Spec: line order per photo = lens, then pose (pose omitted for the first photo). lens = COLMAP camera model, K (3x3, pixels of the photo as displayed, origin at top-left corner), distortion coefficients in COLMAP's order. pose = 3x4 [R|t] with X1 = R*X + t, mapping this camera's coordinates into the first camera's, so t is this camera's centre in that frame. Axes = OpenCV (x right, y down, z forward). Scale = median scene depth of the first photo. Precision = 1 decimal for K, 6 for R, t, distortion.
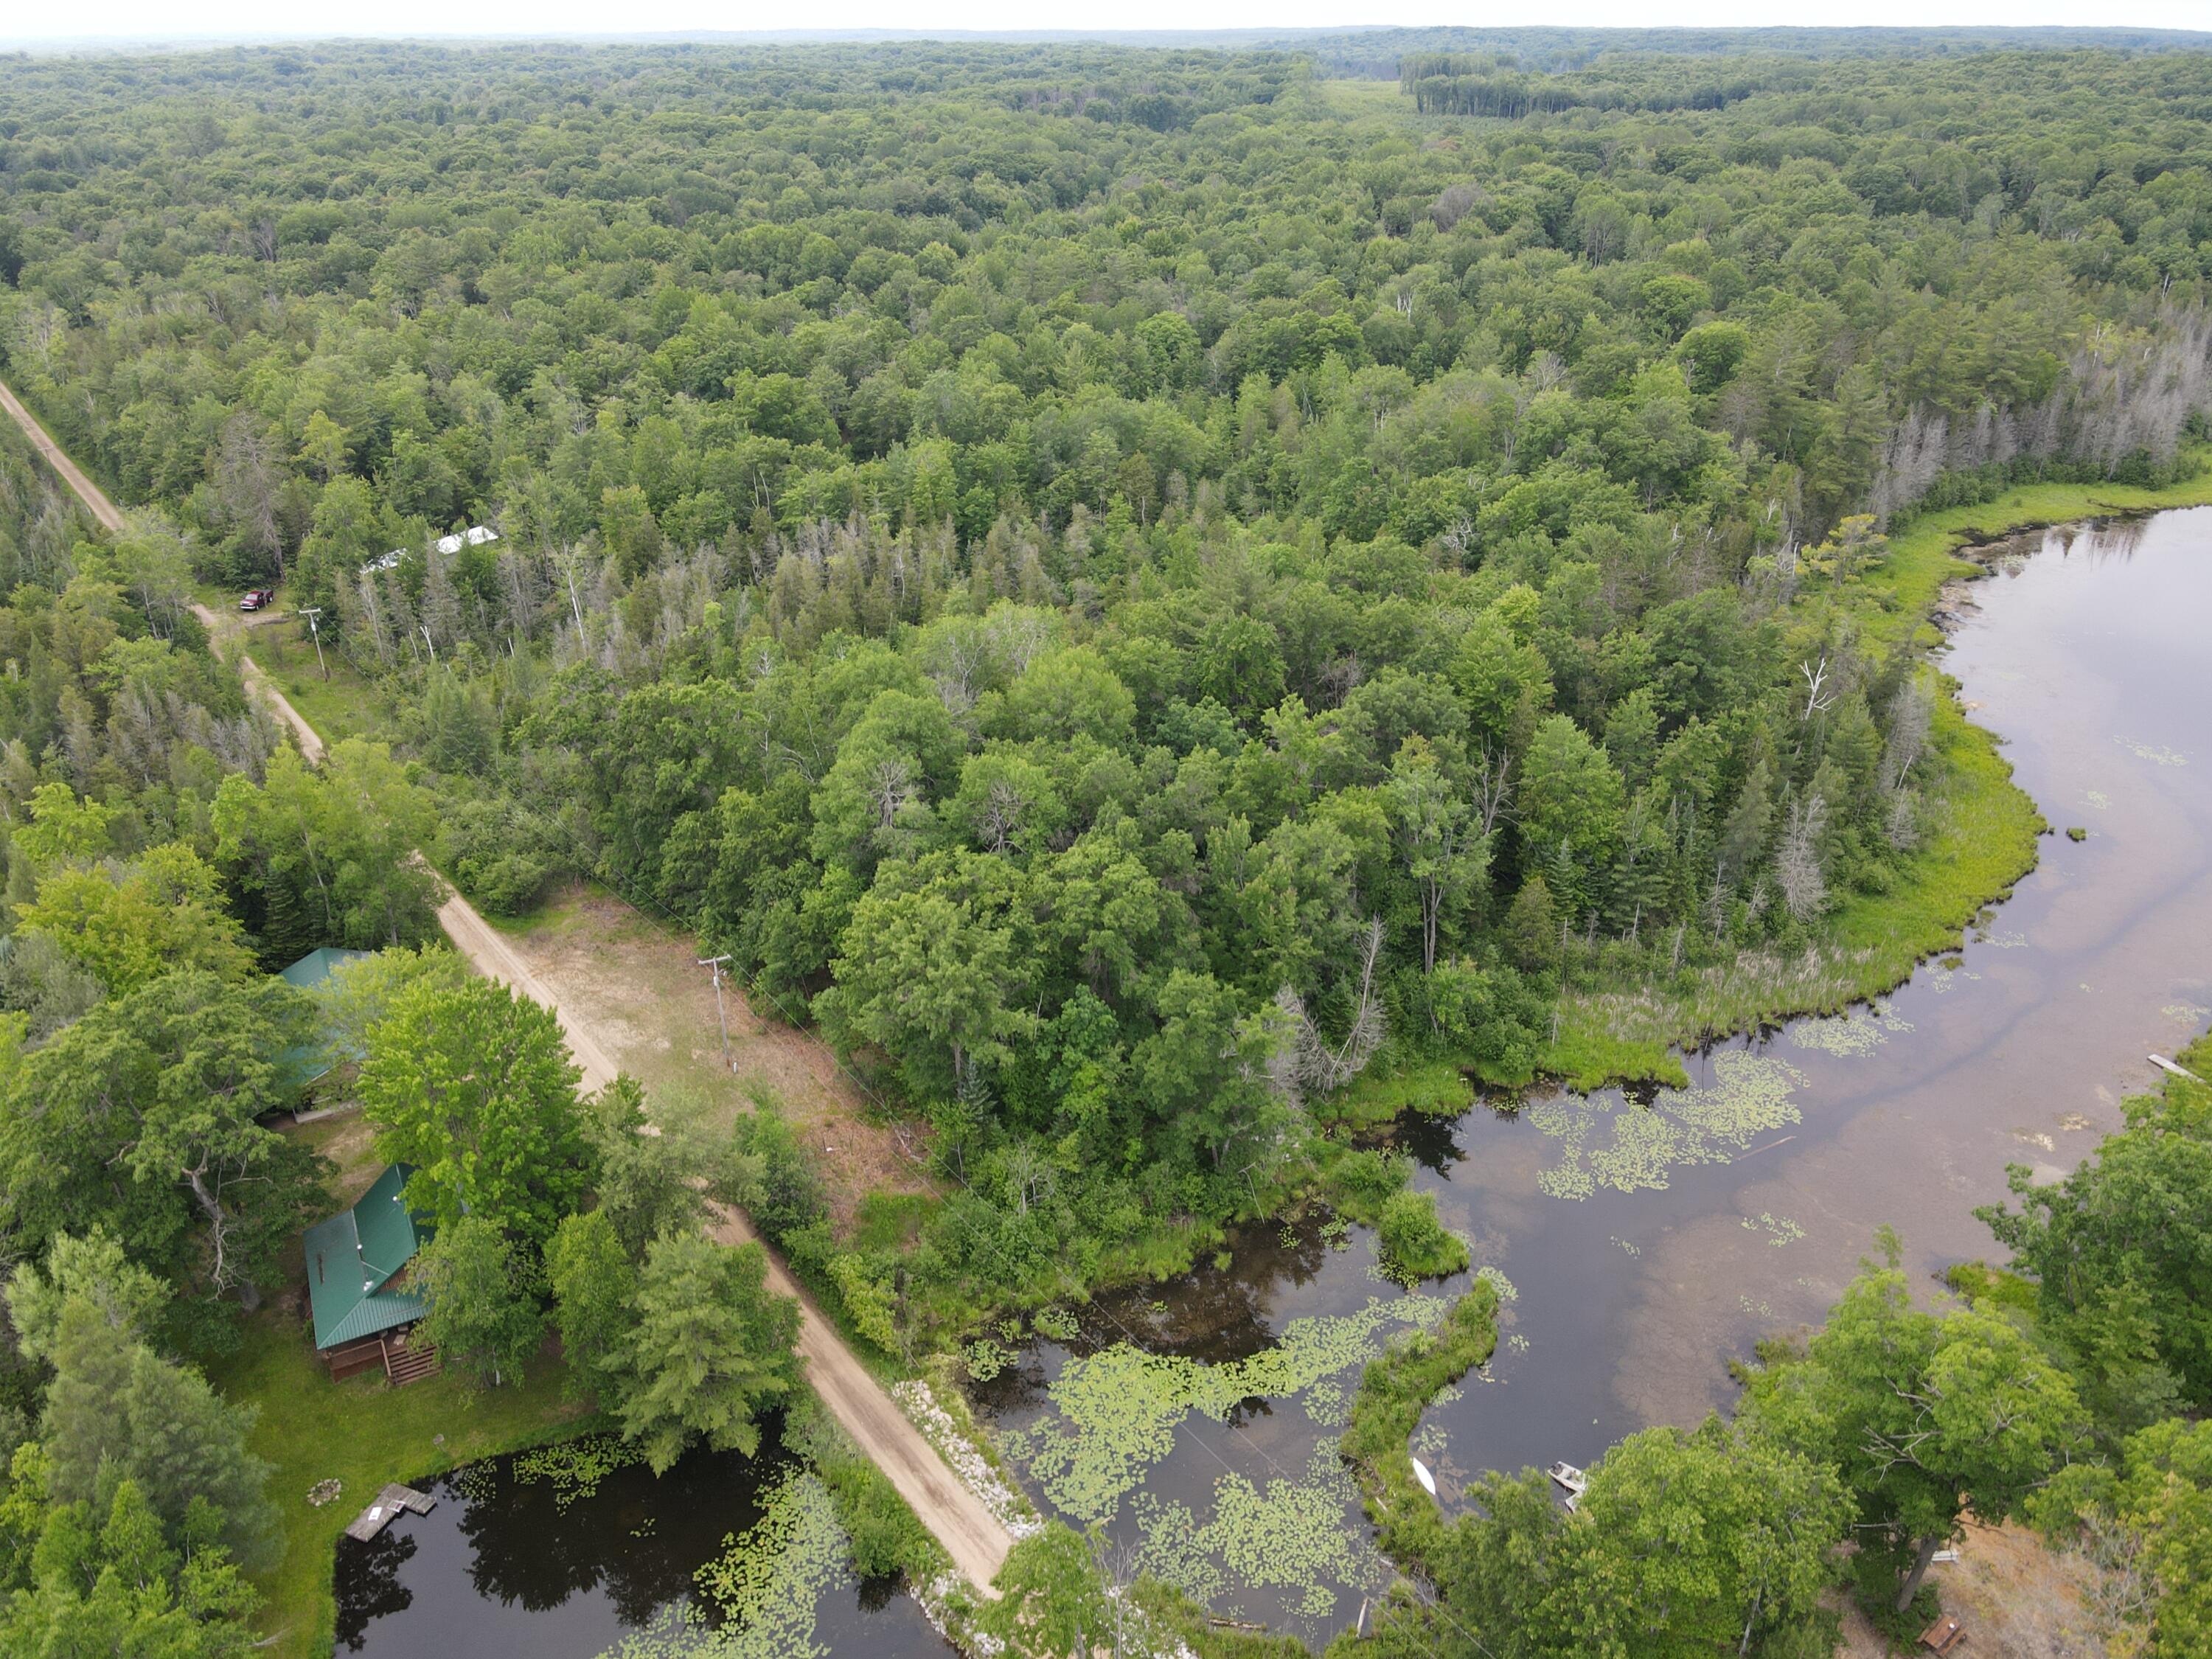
lens RADIAL K [[1626.0, 0, 1102.0], [0, 1626.0, 832.4], [0, 0, 1]] dist [-0.000684, 0.033692]
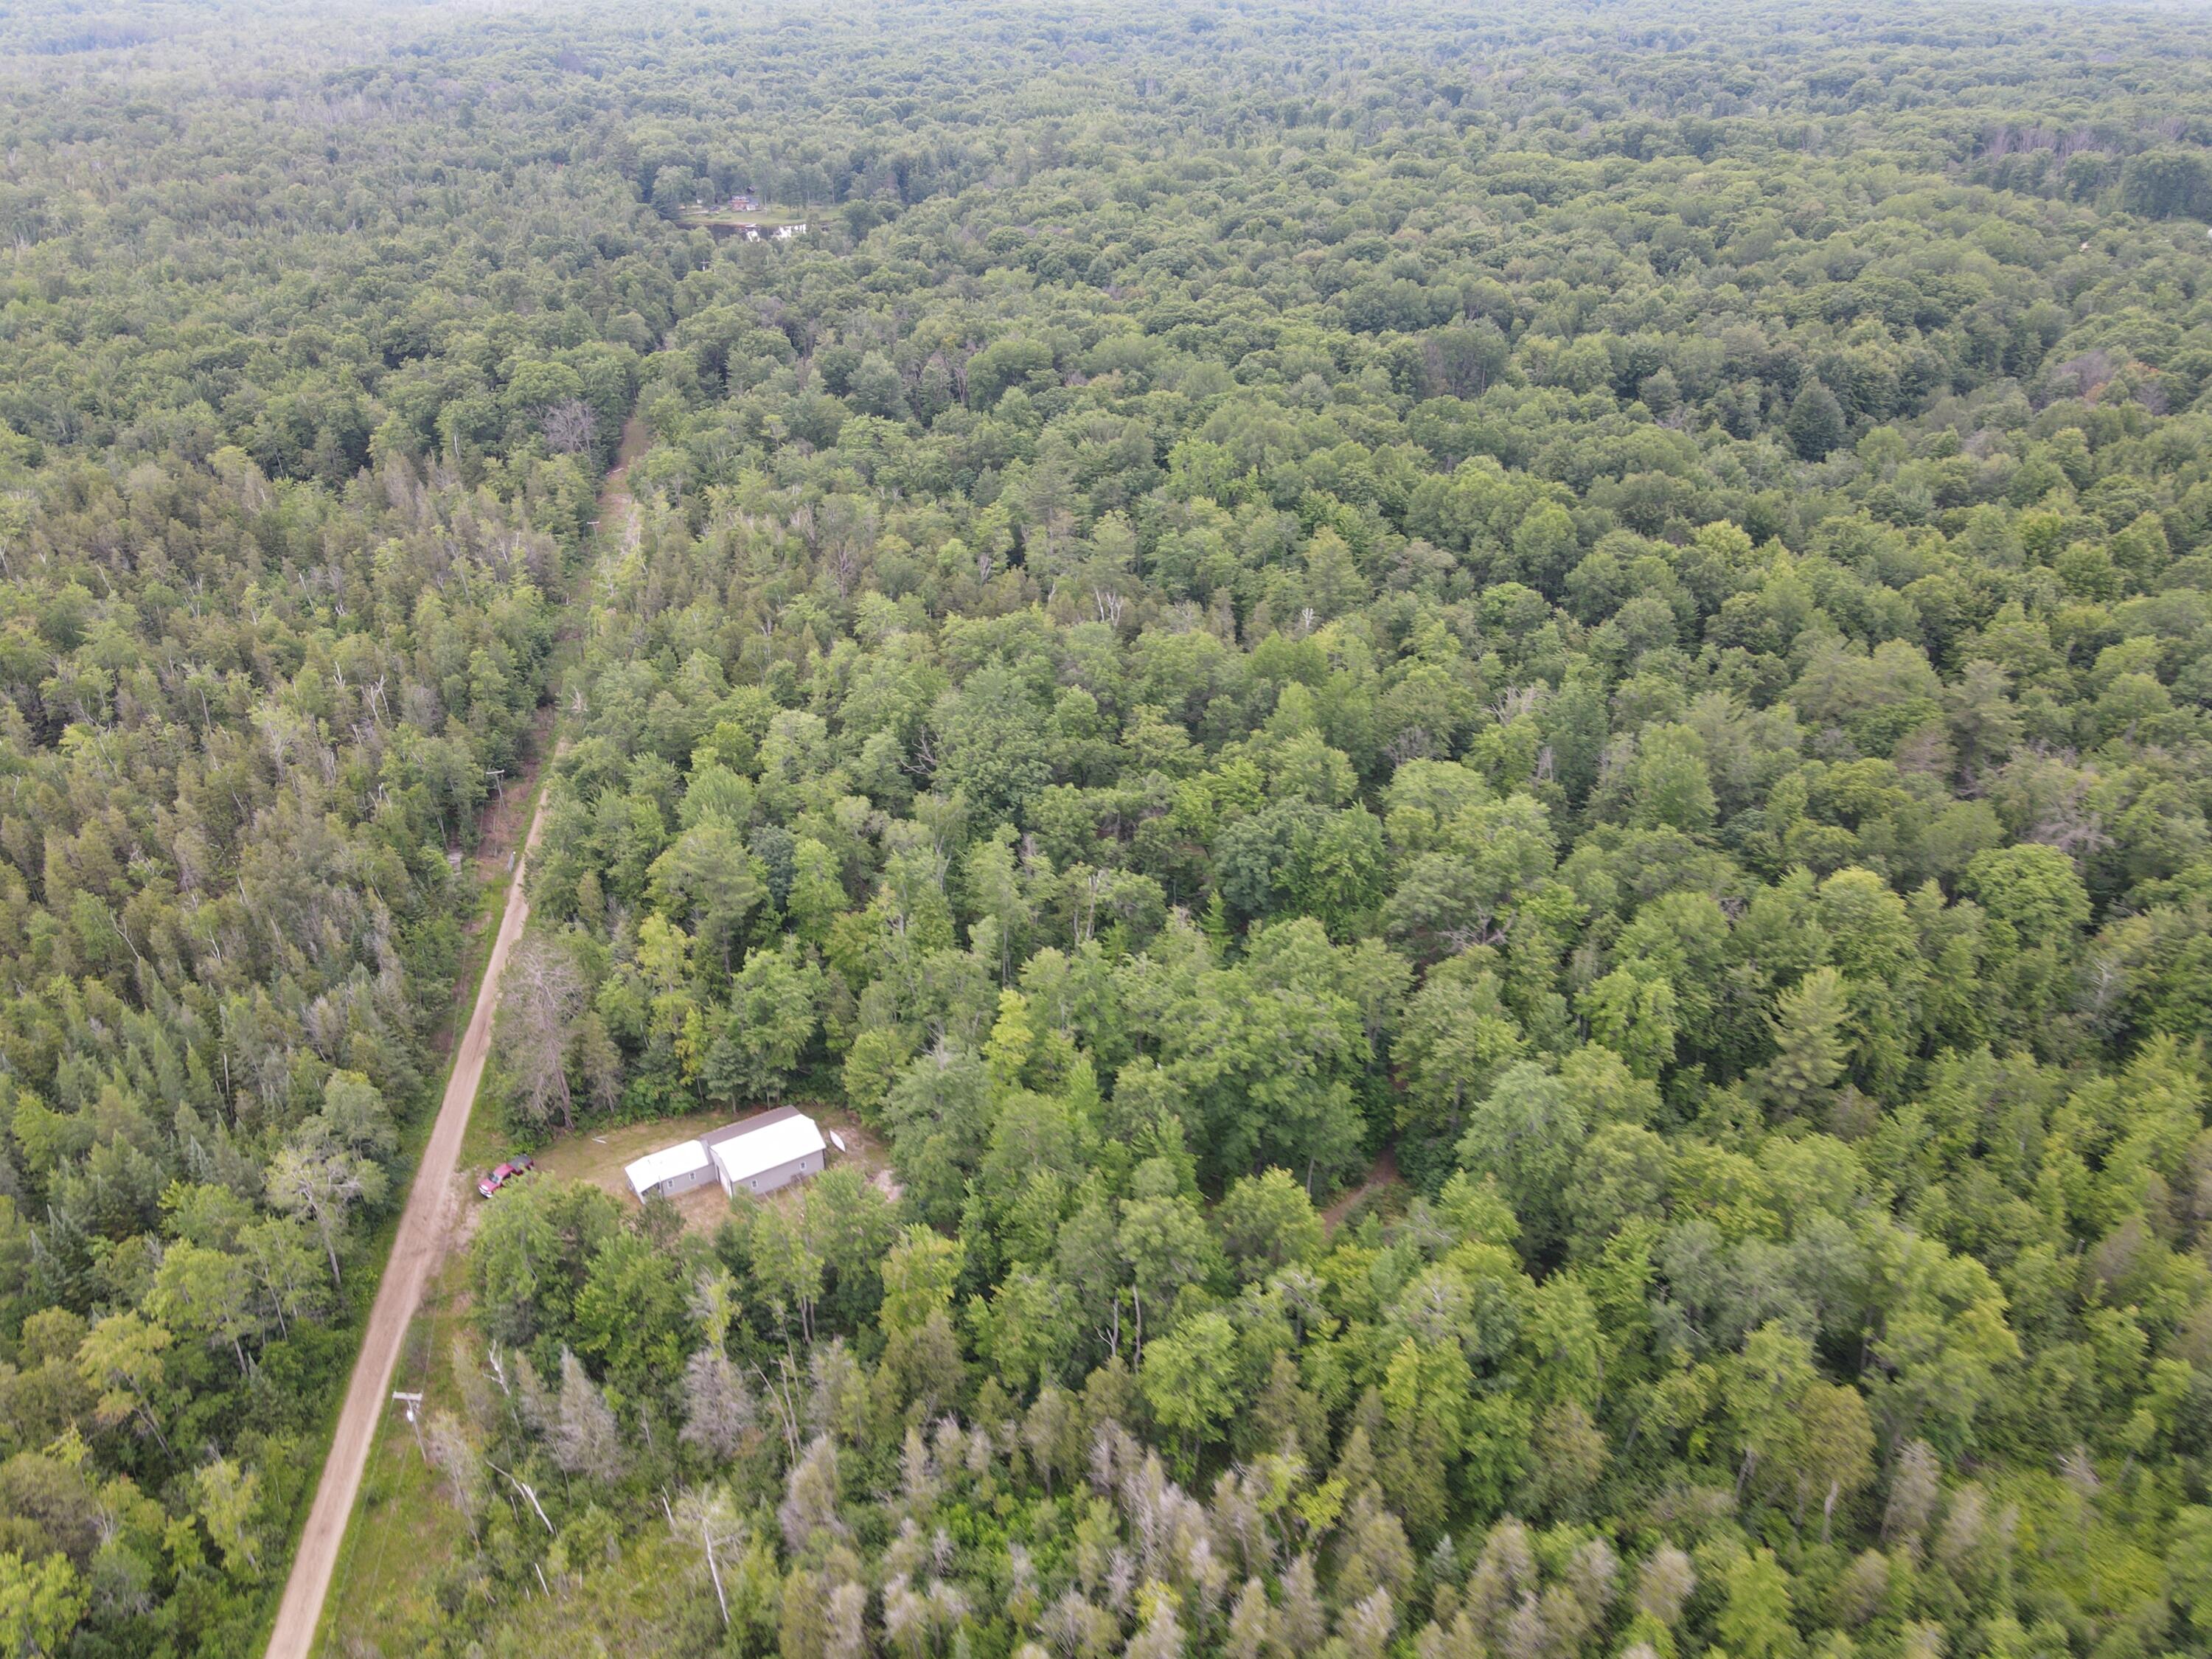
lens RADIAL K [[1624.3, 0, 1100.4], [0, 1624.3, 831.1], [0, 0, 1]] dist [0.016093, 0.002774]
pose [[0.871226, 0.251532, -0.421542, -0.021224], [-0.232034, 0.967768, 0.097903, -0.761799], [0.432580, 0.012516, 0.901508, 0.797197]]
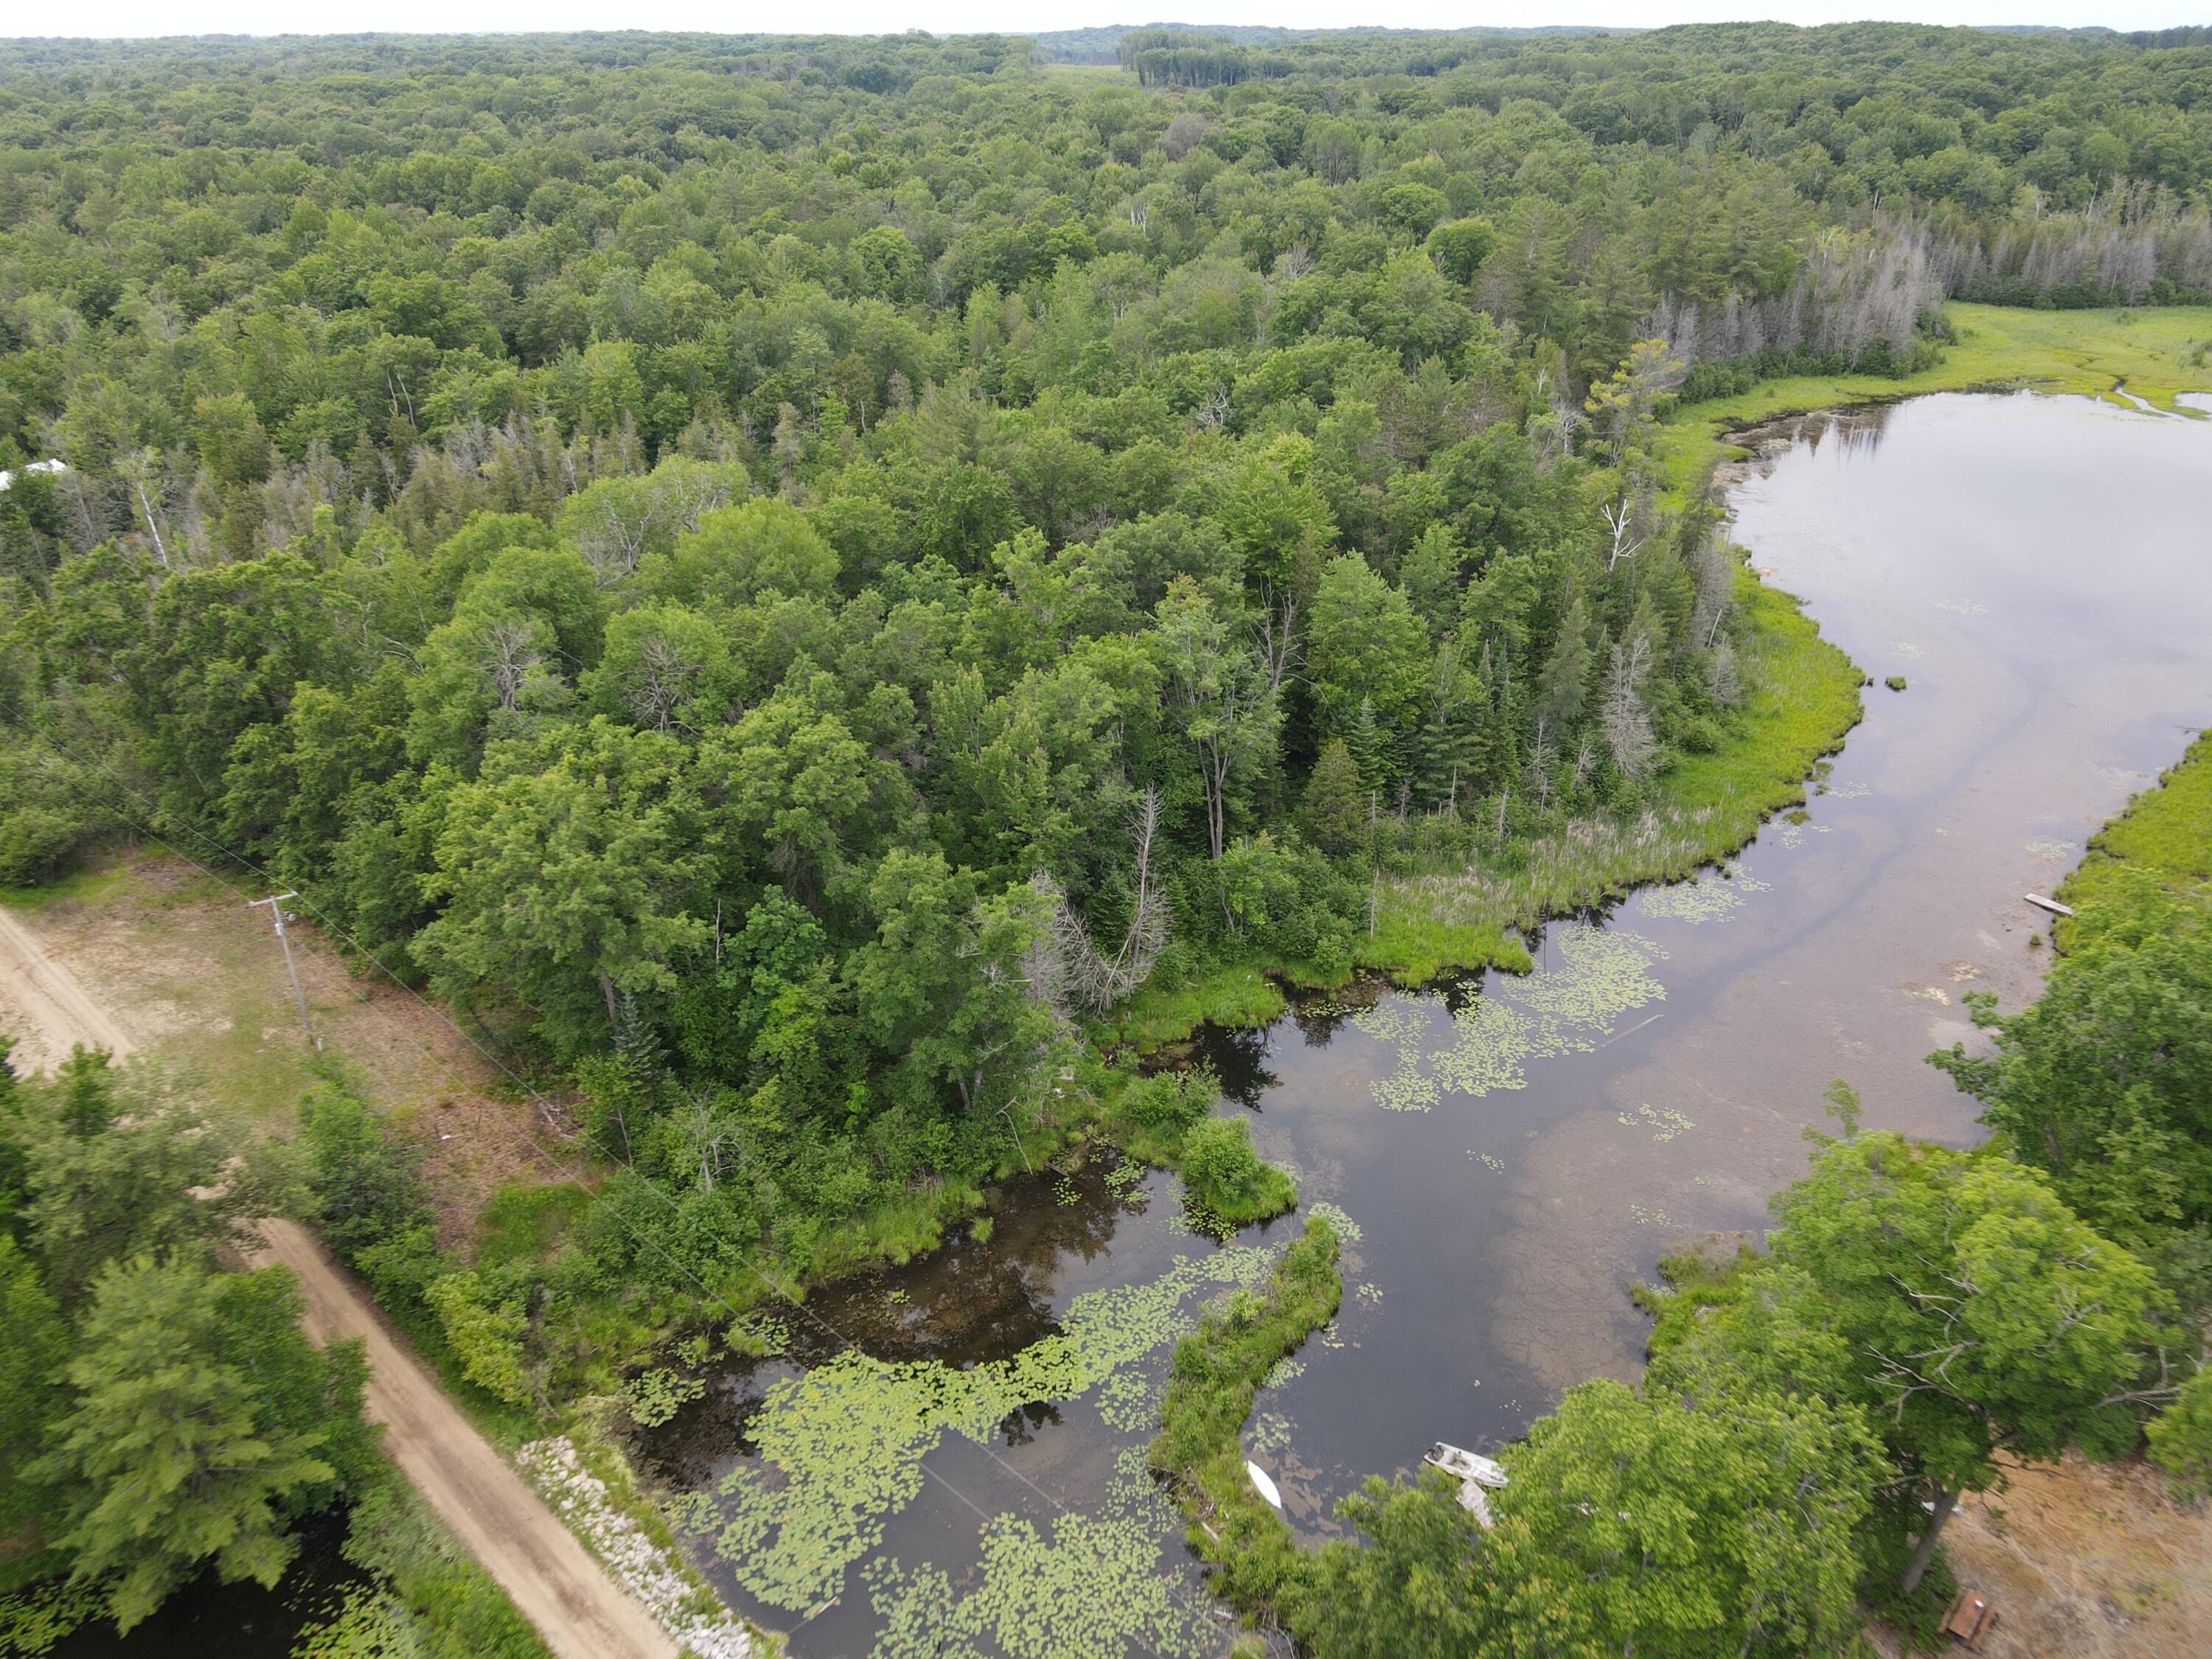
lens RADIAL K [[1626.0, 0, 1102.0], [0, 1626.0, 832.4], [0, 0, 1]] dist [-0.000684, 0.033692]
pose [[0.988232, -0.068745, 0.136642, 0.032633], [0.069397, 0.997589, -0.000006, 0.069553], [-0.136313, 0.009488, 0.990620, 0.201212]]
